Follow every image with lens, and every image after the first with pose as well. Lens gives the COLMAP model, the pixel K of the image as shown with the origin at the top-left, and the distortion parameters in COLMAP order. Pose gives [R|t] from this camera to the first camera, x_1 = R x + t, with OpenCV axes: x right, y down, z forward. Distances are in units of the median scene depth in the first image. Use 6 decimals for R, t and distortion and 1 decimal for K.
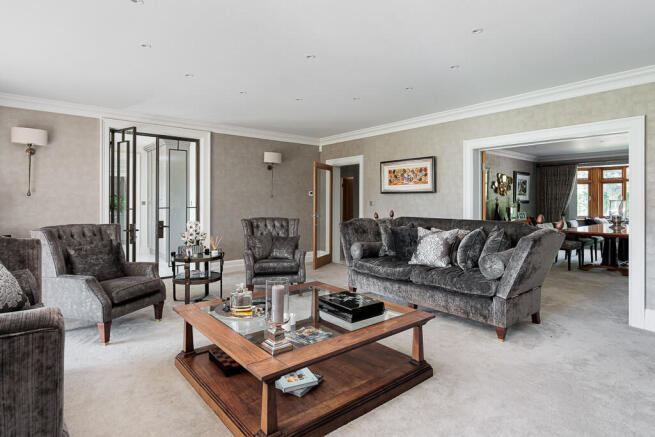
lens RADIAL K [[349.1, 0, 329.2], [0, 349.1, 202.9], [0, 0, 1]] dist [0.004986, 0.000791]
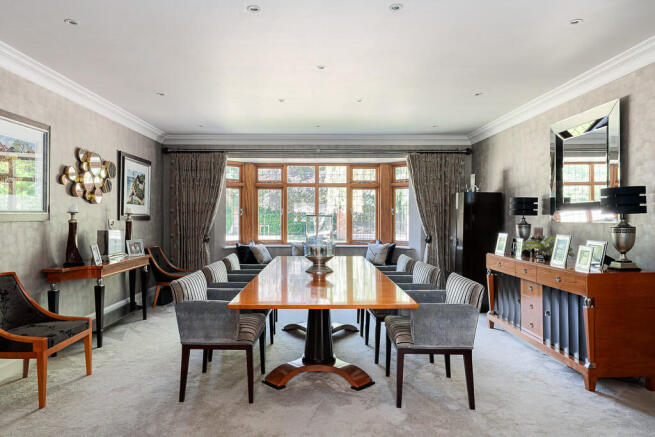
lens RADIAL K [[434.2, 0, 326.3], [0, 434.2, 208.8], [0, 0, 1]] dist [0.000324, 0.001836]
pose [[0.615910, 0.013973, 0.787693, 0.242940], [0.004842, 0.999757, -0.021520, -0.001725], [-0.787802, 0.017068, 0.615693, 0.427401]]
